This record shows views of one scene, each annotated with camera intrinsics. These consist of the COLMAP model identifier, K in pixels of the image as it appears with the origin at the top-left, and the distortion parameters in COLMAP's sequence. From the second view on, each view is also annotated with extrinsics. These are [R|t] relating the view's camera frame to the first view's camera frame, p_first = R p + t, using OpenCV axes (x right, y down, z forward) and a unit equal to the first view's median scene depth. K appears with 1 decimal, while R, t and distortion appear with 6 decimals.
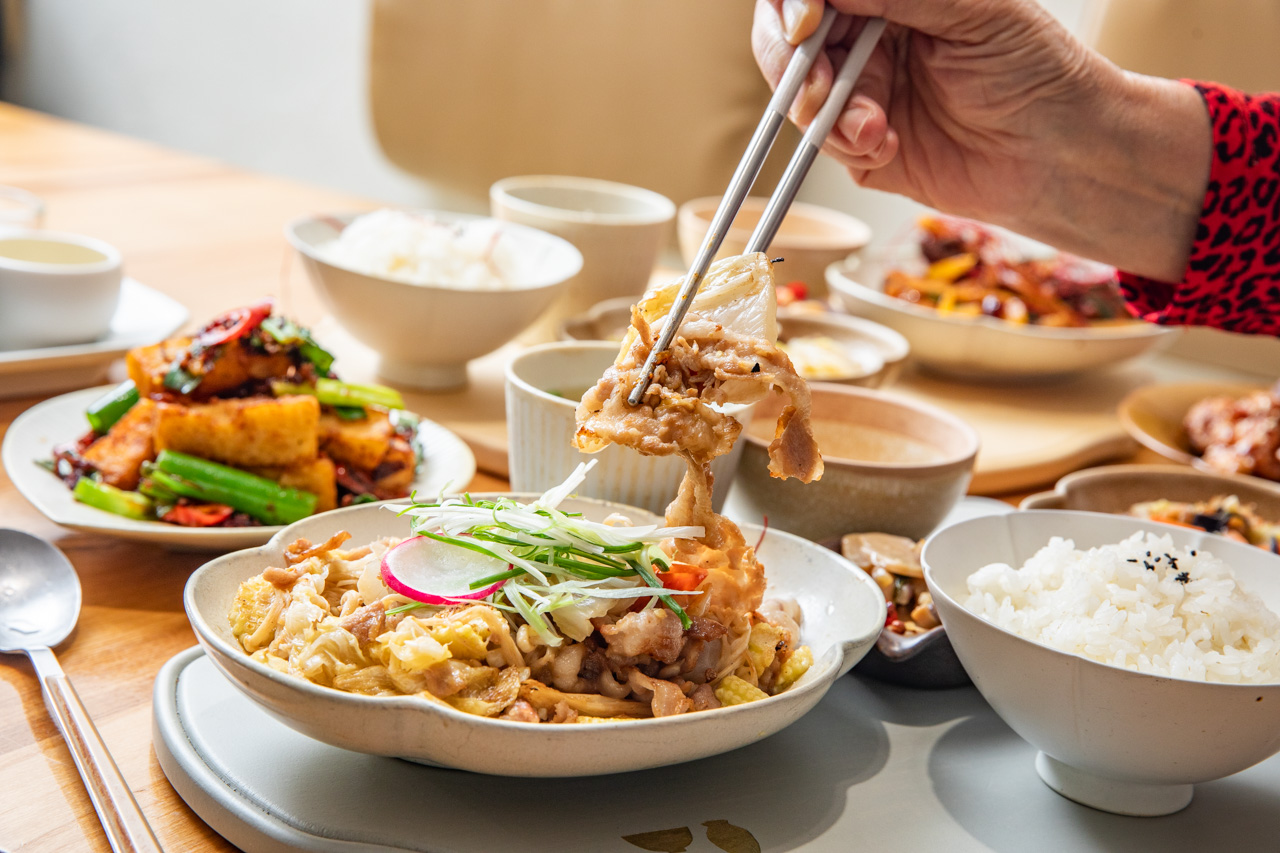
lens RADIAL K [[2064.2, 0, 640.0], [0, 2064.2, 426.5], [0, 0, 1]] dist [0.045299, 0.088877]
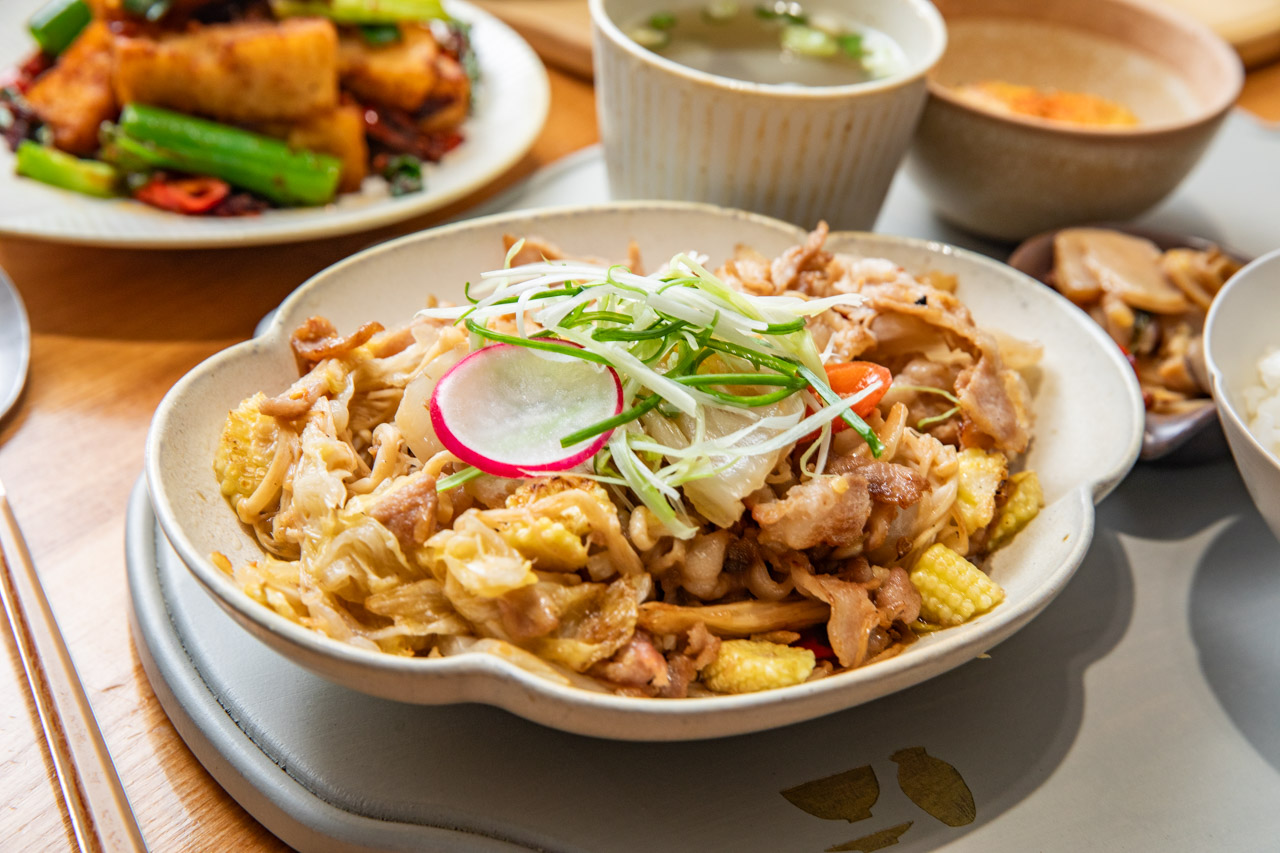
lens RADIAL K [[2038.6, 0, 640.0], [0, 2038.6, 426.5], [0, 0, 1]] dist [0.006501, 0.051418]
pose [[0.999638, 0.000349, -0.026893, -0.037352], [0.008197, 0.948387, 0.317011, -0.140363], [0.025615, -0.317116, 0.948041, 0.362175]]
